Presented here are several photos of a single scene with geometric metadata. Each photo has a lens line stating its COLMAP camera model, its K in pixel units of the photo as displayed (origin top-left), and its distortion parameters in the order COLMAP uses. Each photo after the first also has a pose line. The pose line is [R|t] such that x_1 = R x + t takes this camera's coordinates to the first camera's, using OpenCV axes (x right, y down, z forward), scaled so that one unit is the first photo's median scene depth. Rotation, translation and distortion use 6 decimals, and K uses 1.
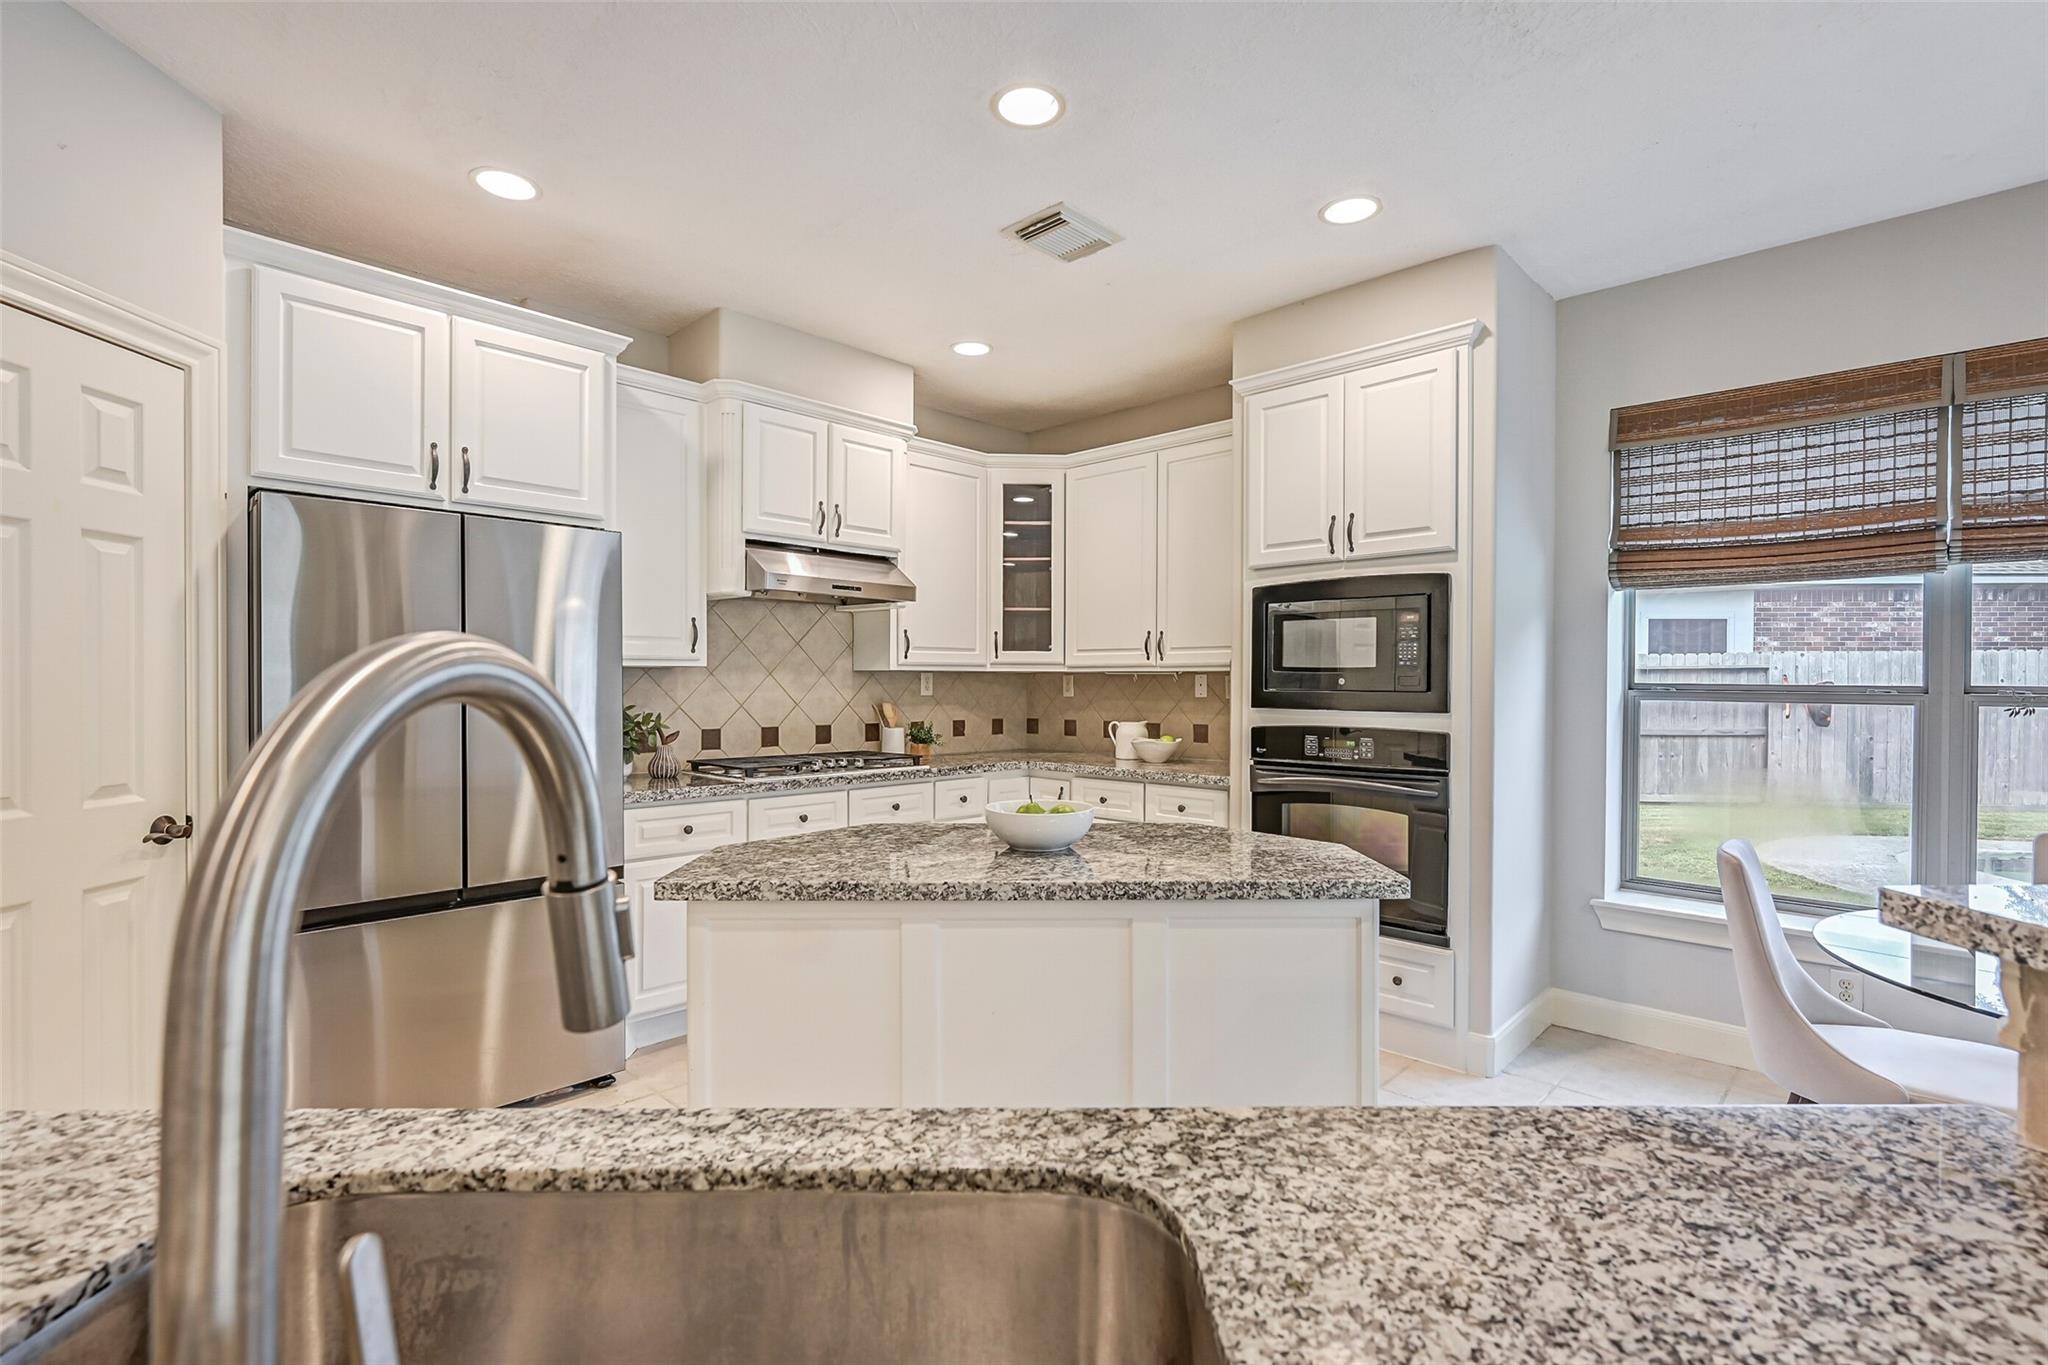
lens RADIAL K [[943.0, 0, 1026.4], [0, 943.0, 685.3], [0, 0, 1]] dist [-0.001236, 0.000328]
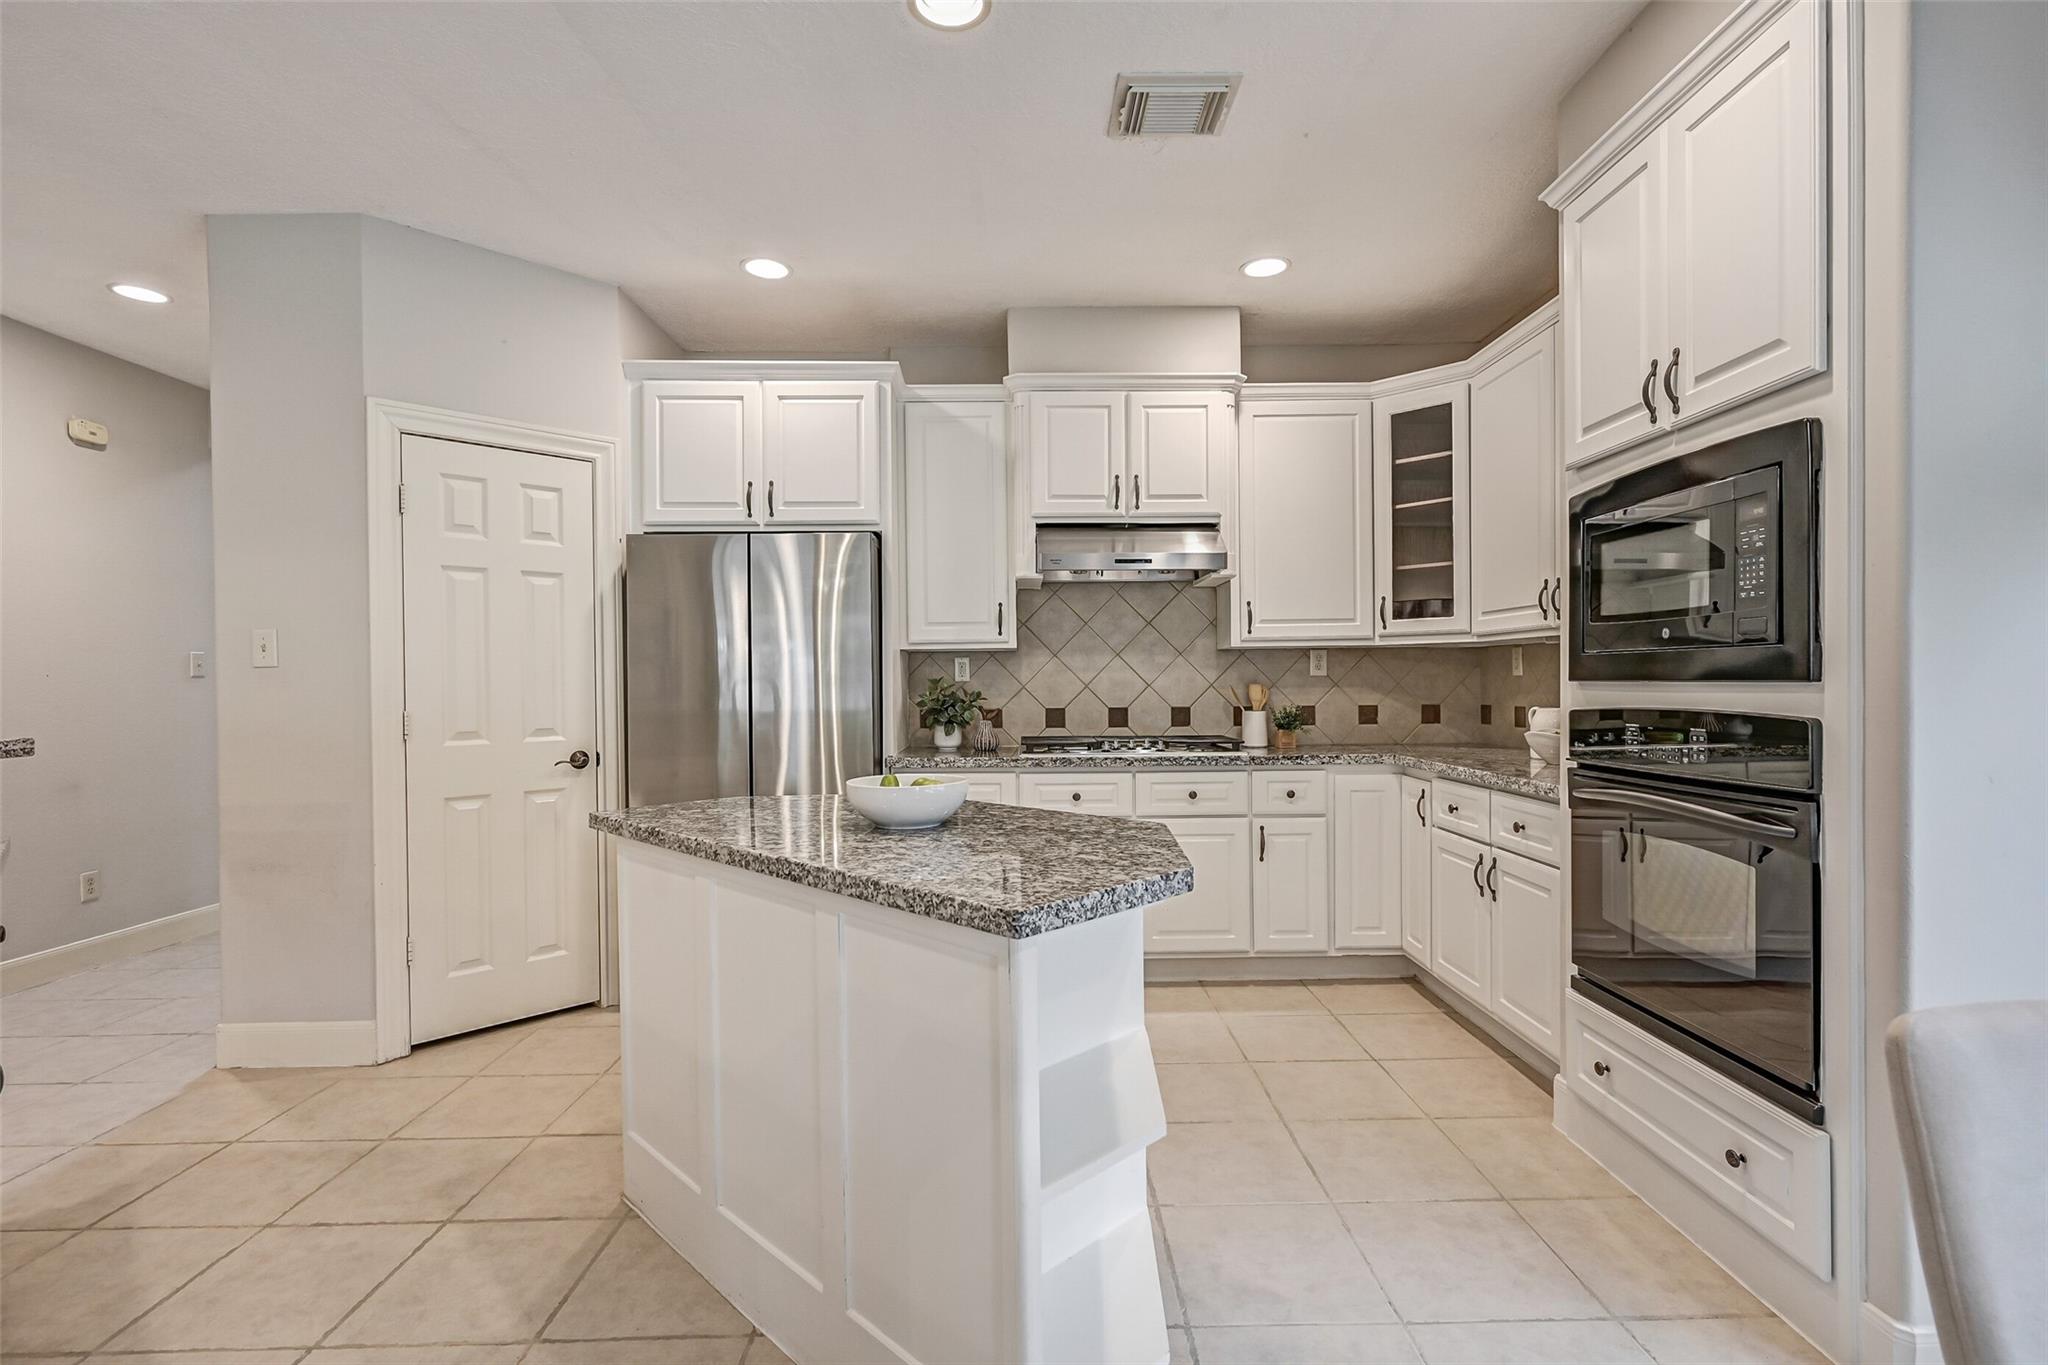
lens RADIAL K [[943.0, 0, 1026.4], [0, 943.0, 684.1], [0, 0, 1]] dist [-0.001236, 0.000328]
pose [[0.700603, -0.007691, -0.713510, 0.414697], [0.008955, 0.999958, -0.001985, 0.022277], [0.713495, -0.004999, 0.700642, 0.252851]]
